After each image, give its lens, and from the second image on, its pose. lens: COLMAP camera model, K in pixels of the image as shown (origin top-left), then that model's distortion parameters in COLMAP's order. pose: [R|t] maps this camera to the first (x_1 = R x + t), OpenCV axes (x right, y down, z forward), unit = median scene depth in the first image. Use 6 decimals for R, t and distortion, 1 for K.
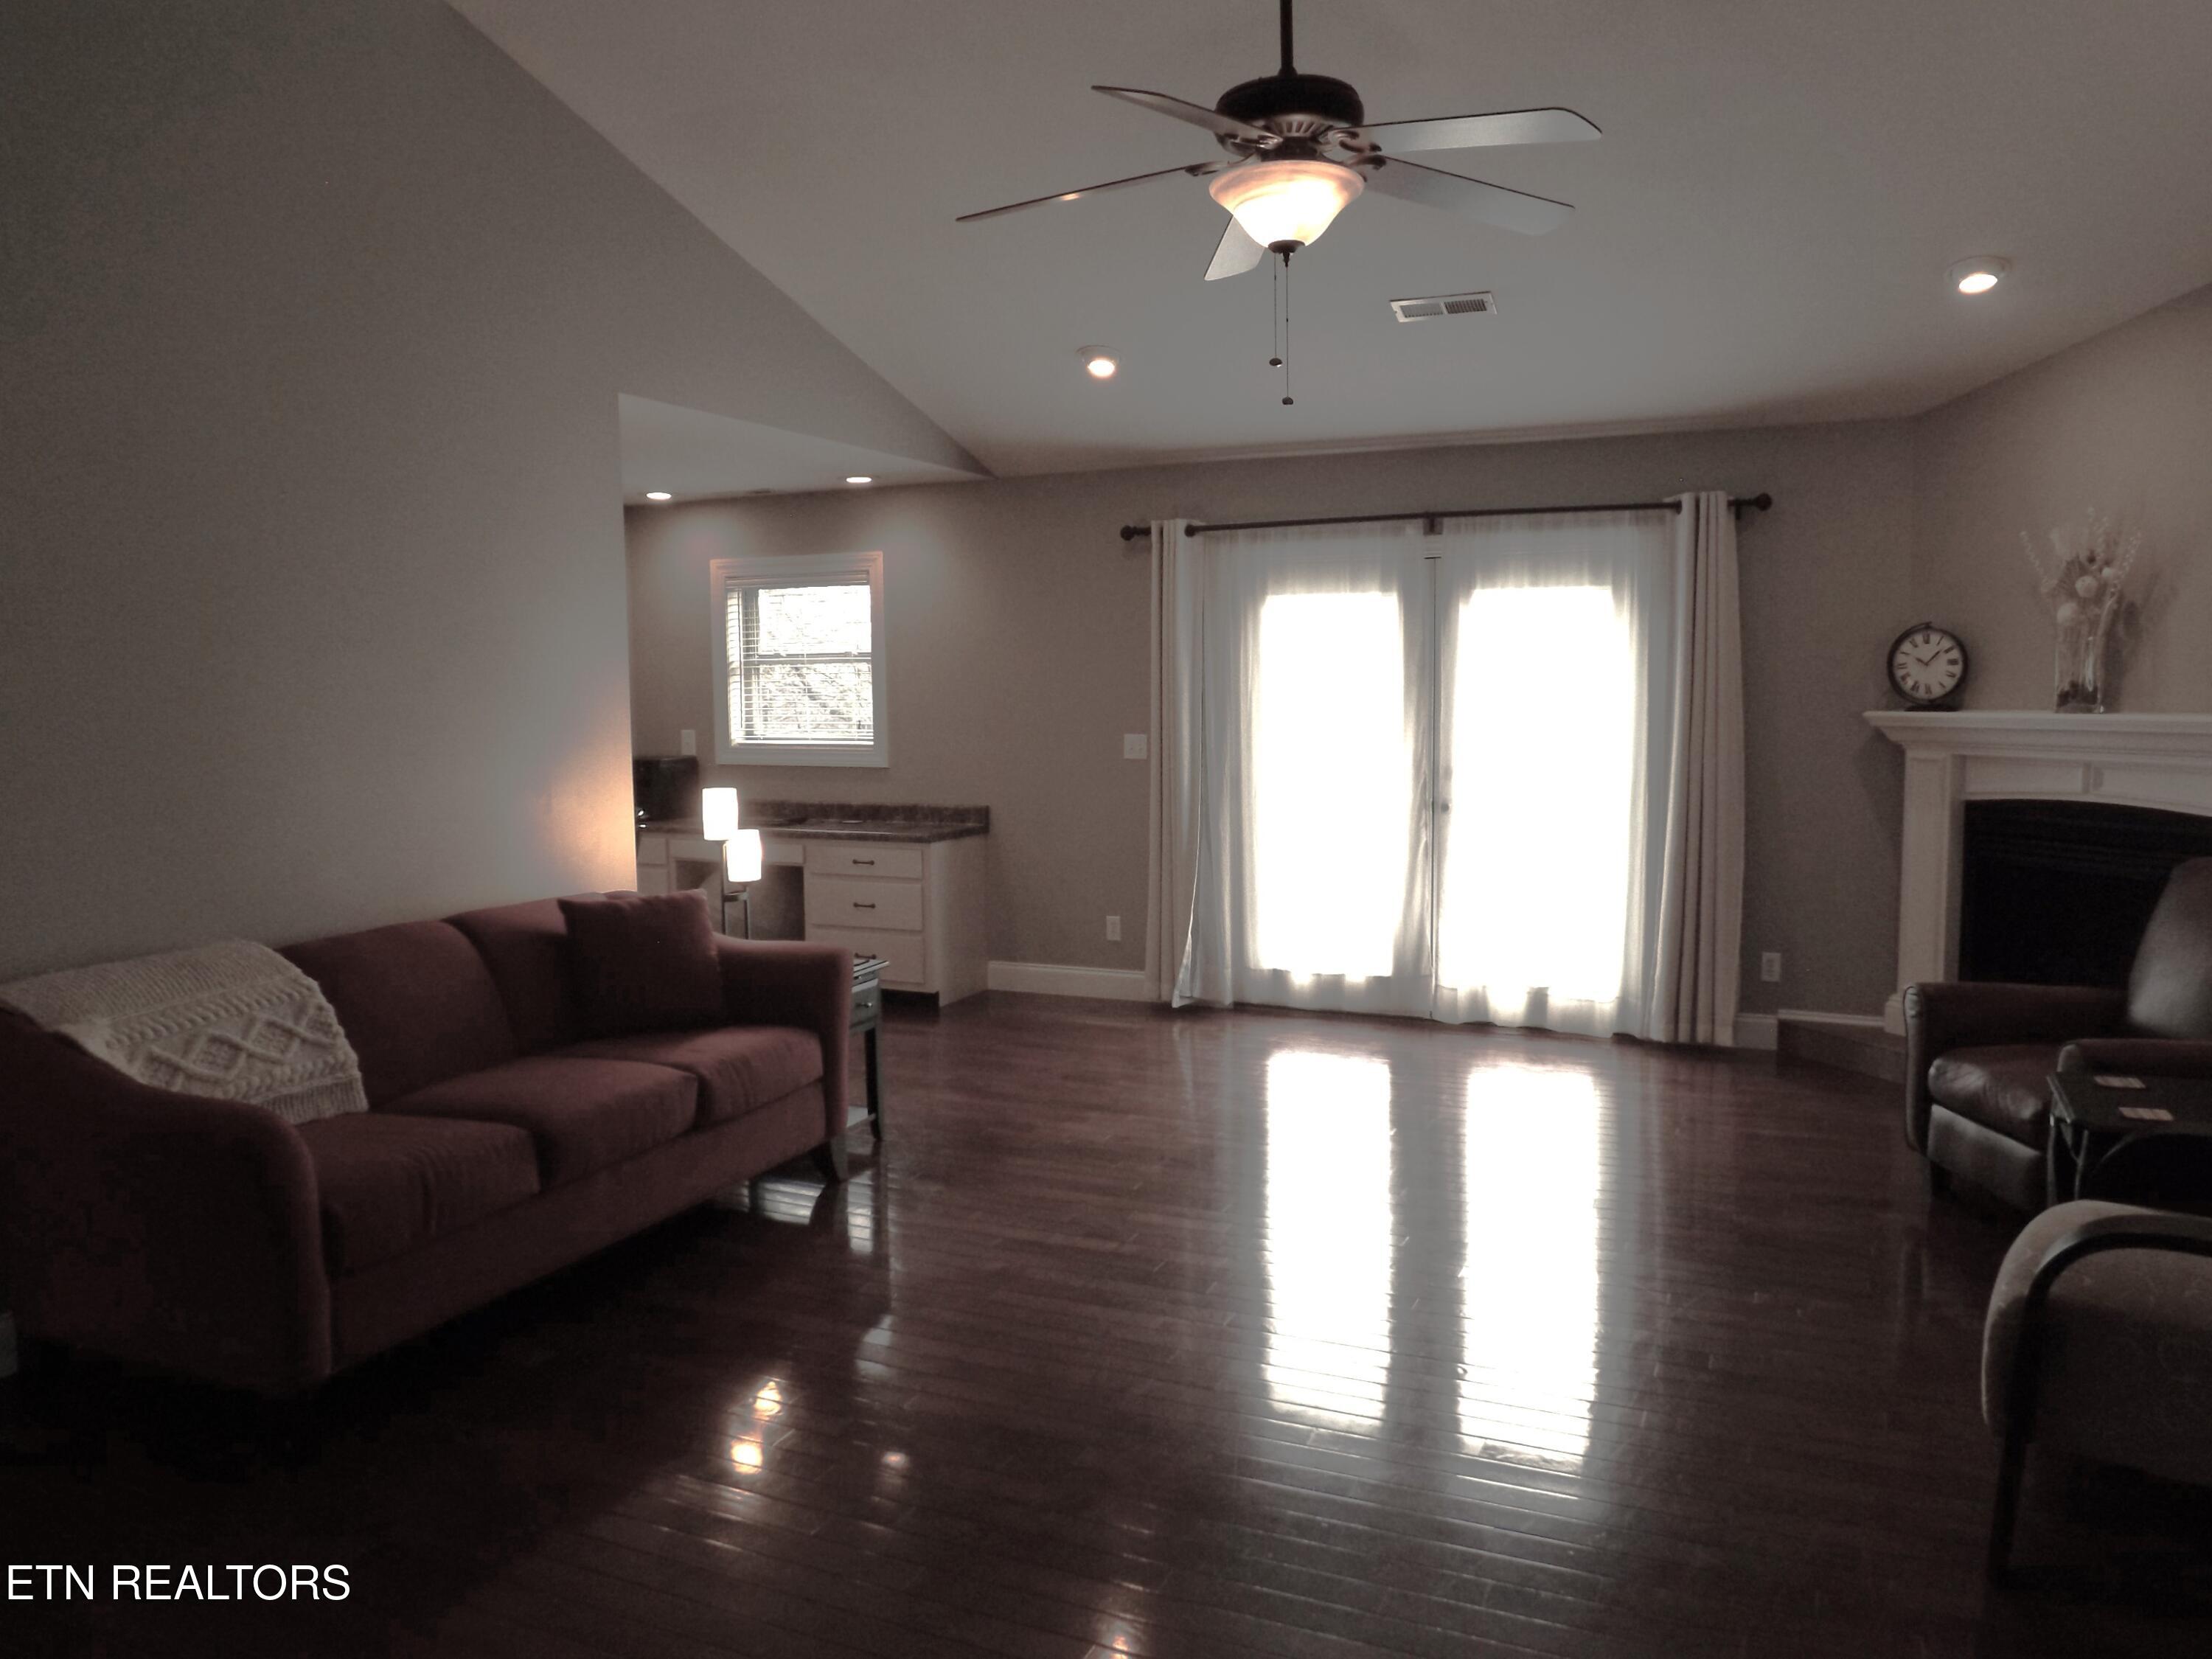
lens RADIAL K [[1601.4, 0, 1100.0], [0, 1601.4, 840.3], [0, 0, 1]] dist [-0.054623, 0.000848]
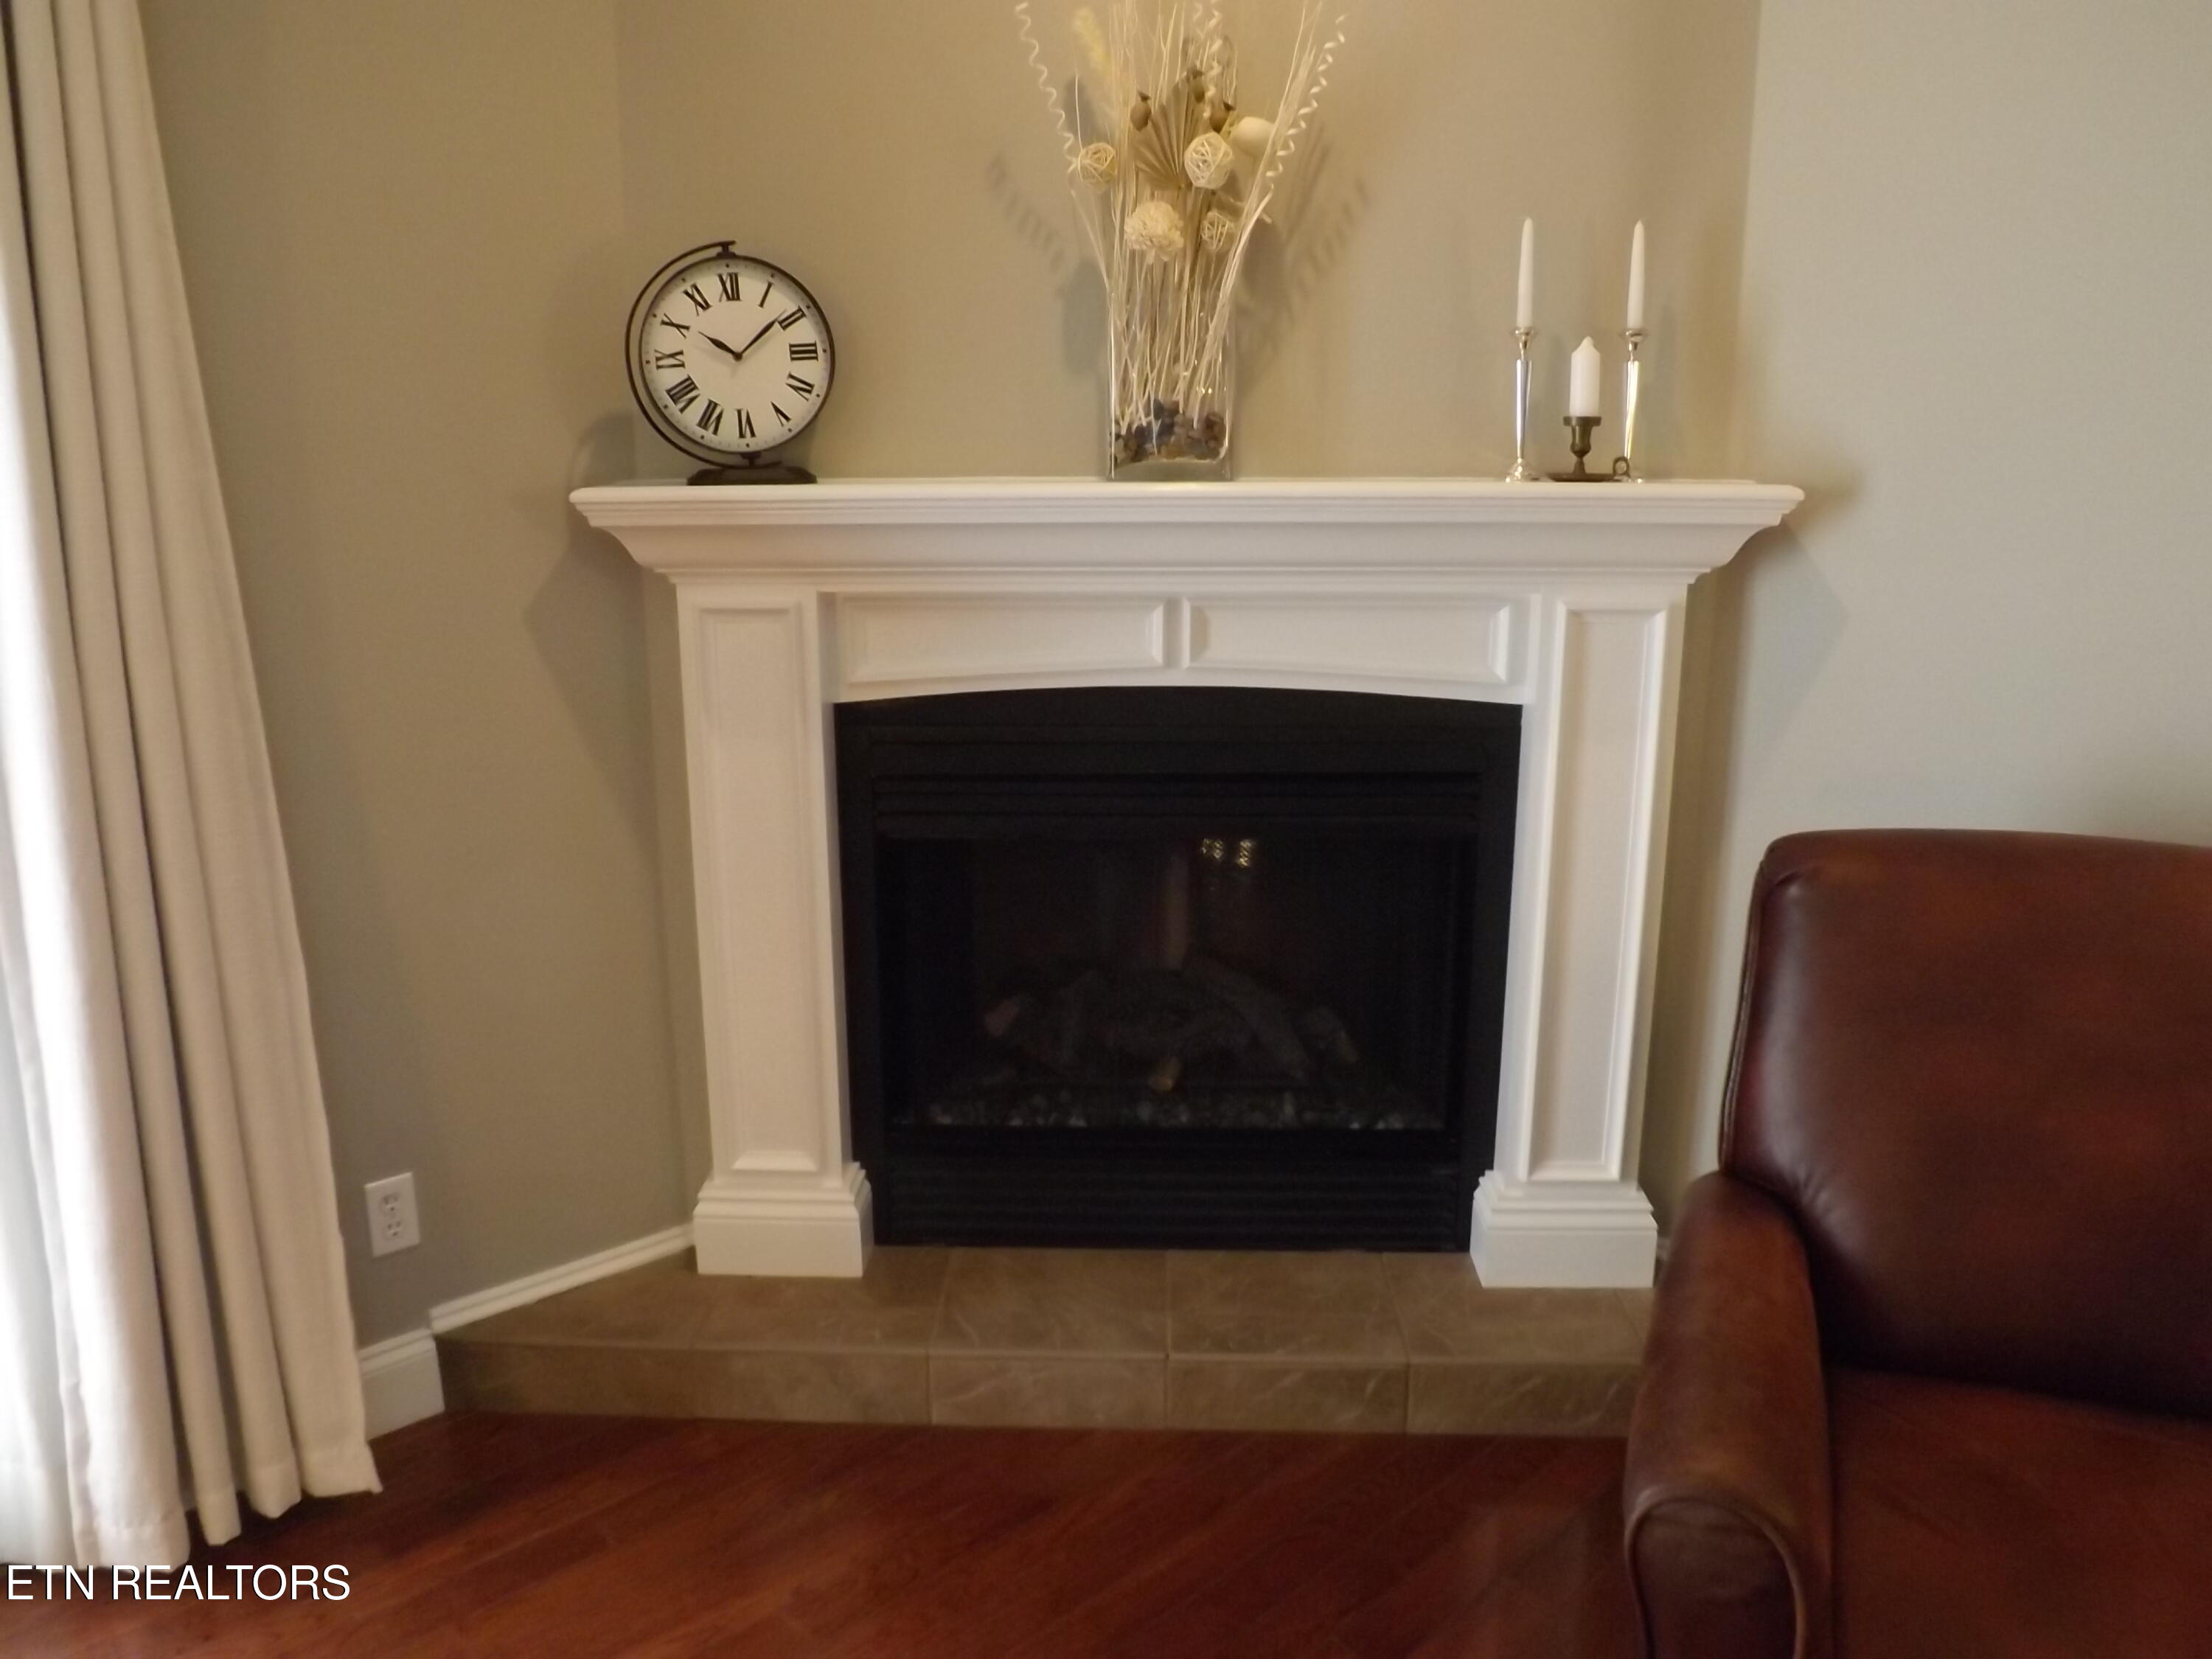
lens RADIAL K [[1601.4, 0, 1100.0], [0, 1601.4, 840.3], [0, 0, 1]] dist [-0.054623, 0.000848]
pose [[0.370593, -0.208762, 0.905030, 0.191089], [0.086845, 0.977932, 0.190017, -0.063754], [-0.924726, 0.008178, 0.380545, 0.781716]]
